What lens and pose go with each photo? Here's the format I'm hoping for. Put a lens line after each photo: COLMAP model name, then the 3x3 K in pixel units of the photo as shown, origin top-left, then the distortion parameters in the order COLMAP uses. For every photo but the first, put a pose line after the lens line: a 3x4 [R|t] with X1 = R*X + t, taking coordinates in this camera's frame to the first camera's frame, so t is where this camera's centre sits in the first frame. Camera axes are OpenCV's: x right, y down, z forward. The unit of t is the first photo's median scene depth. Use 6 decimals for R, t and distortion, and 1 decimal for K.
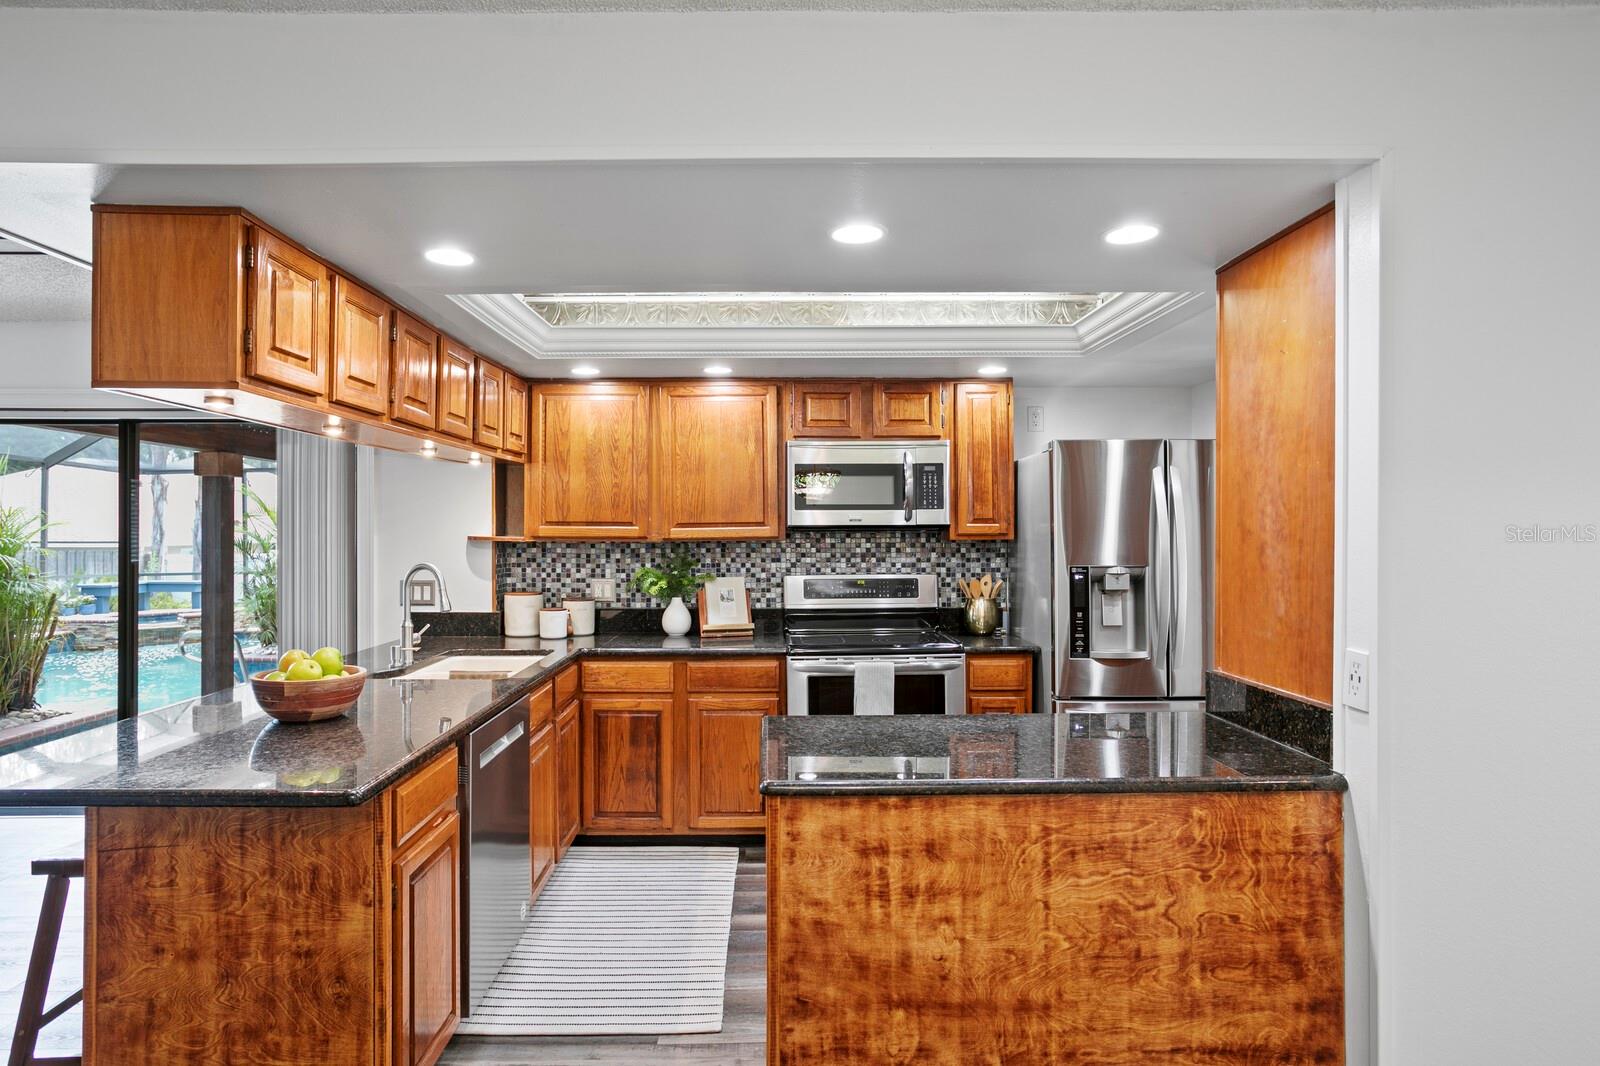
lens RADIAL K [[927.5, 0, 812.8], [0, 927.5, 524.3], [0, 0, 1]] dist [-0.040820, 0.030069]
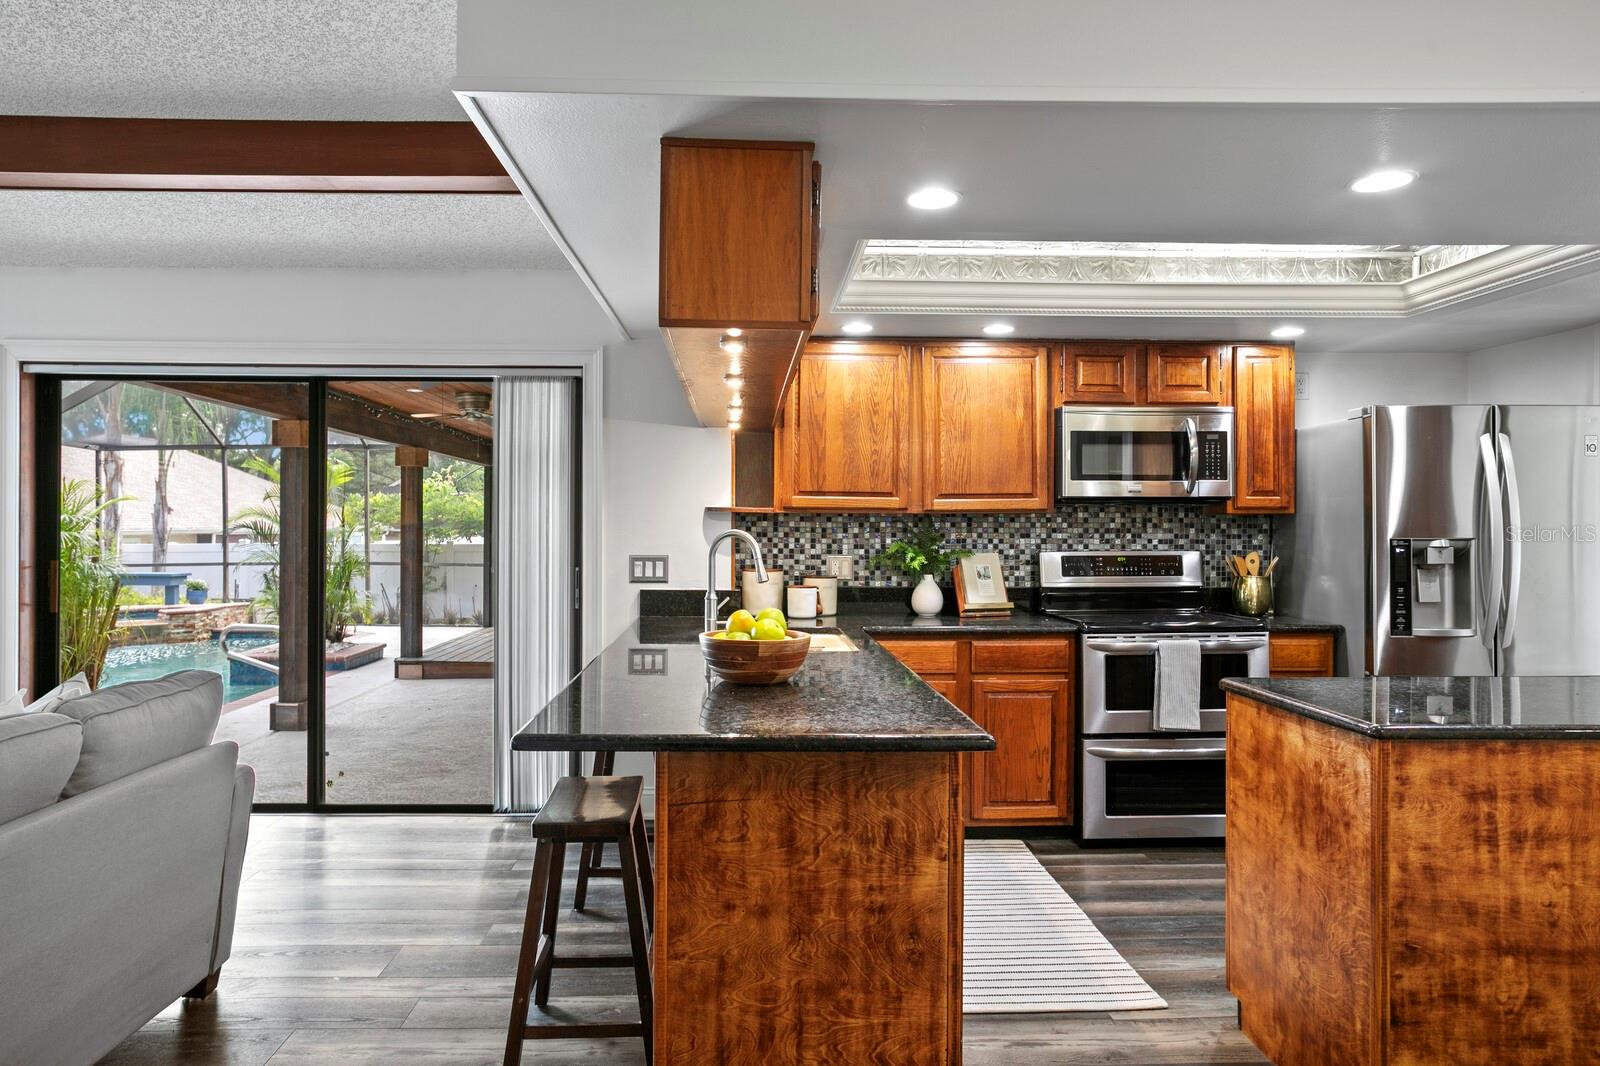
lens RADIAL K [[1057.8, 0, 788.5], [0, 1057.8, 527.2], [0, 0, 1]] dist [-0.028058, 0.040205]
pose [[0.999714, 0.004545, 0.023493, -0.603989], [-0.004701, 0.999967, 0.006564, 0.048419], [-0.023462, -0.006673, 0.999702, -0.106742]]
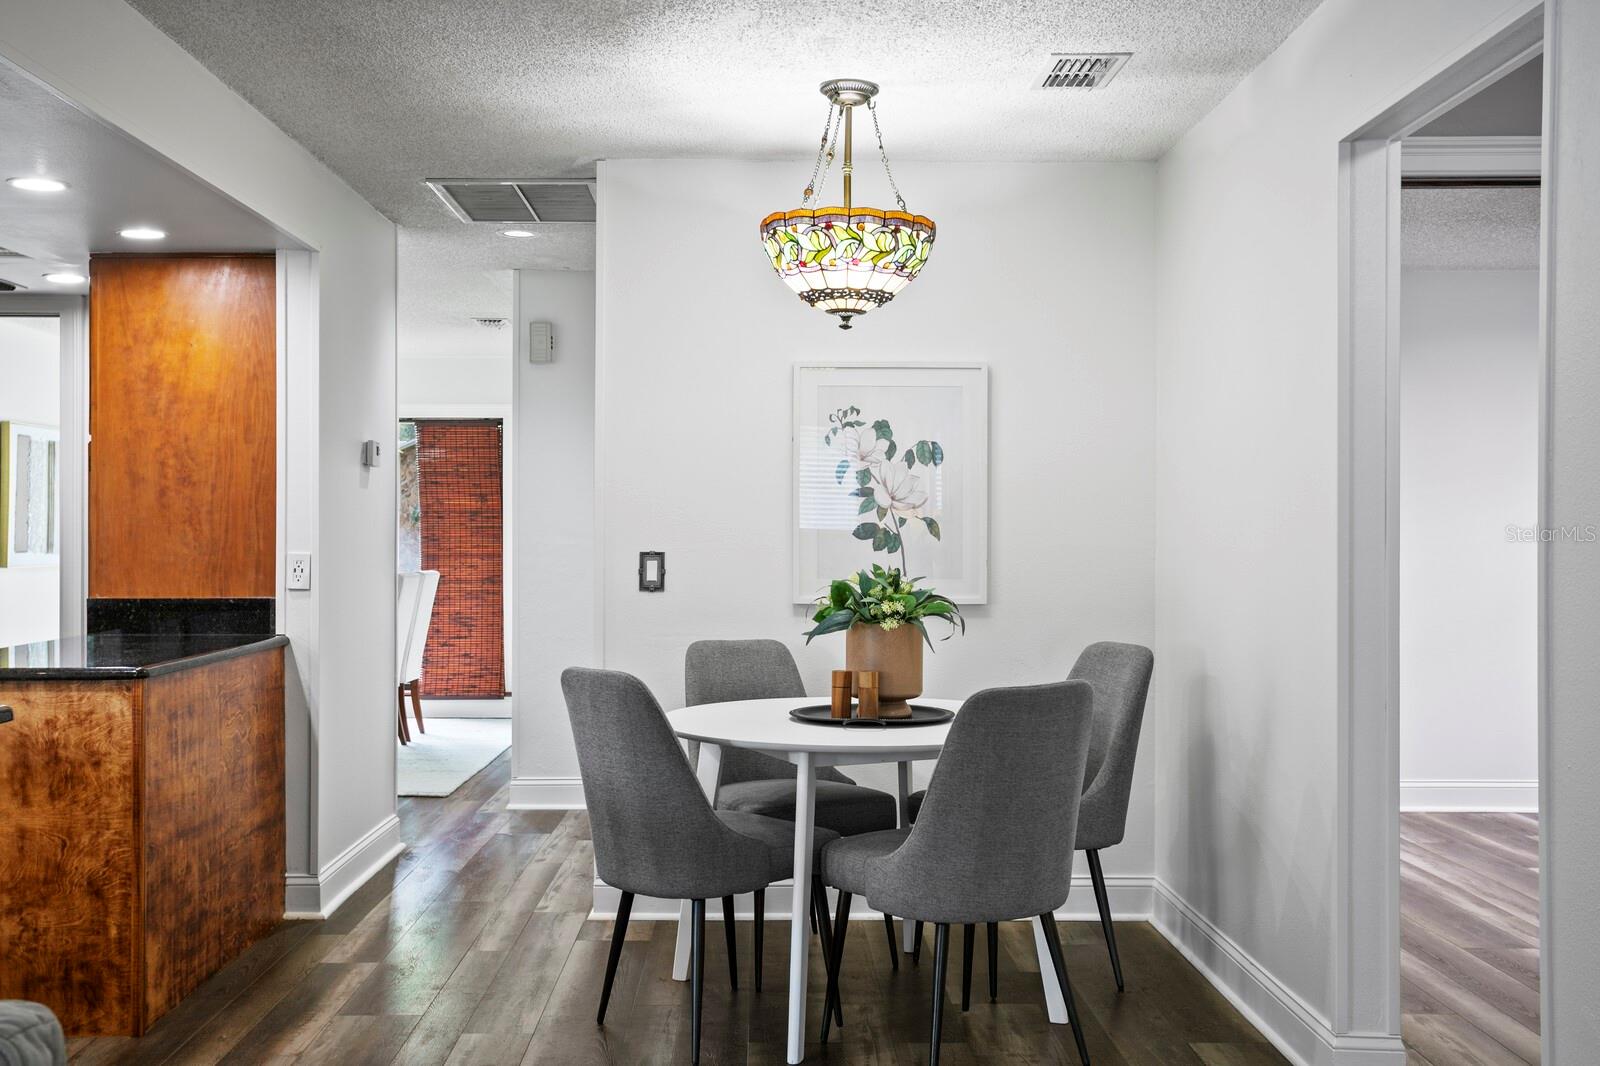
lens RADIAL K [[1634.2, 0, 799.6], [0, 1634.2, 534.5], [0, 0, 1]] dist [0.095767, 0.000000]
pose [[-0.019086, -0.000185, 0.999818, -1.879735], [-0.002420, 0.999997, 0.000138, 0.085152], [-0.999815, -0.002417, -0.019086, 0.154538]]
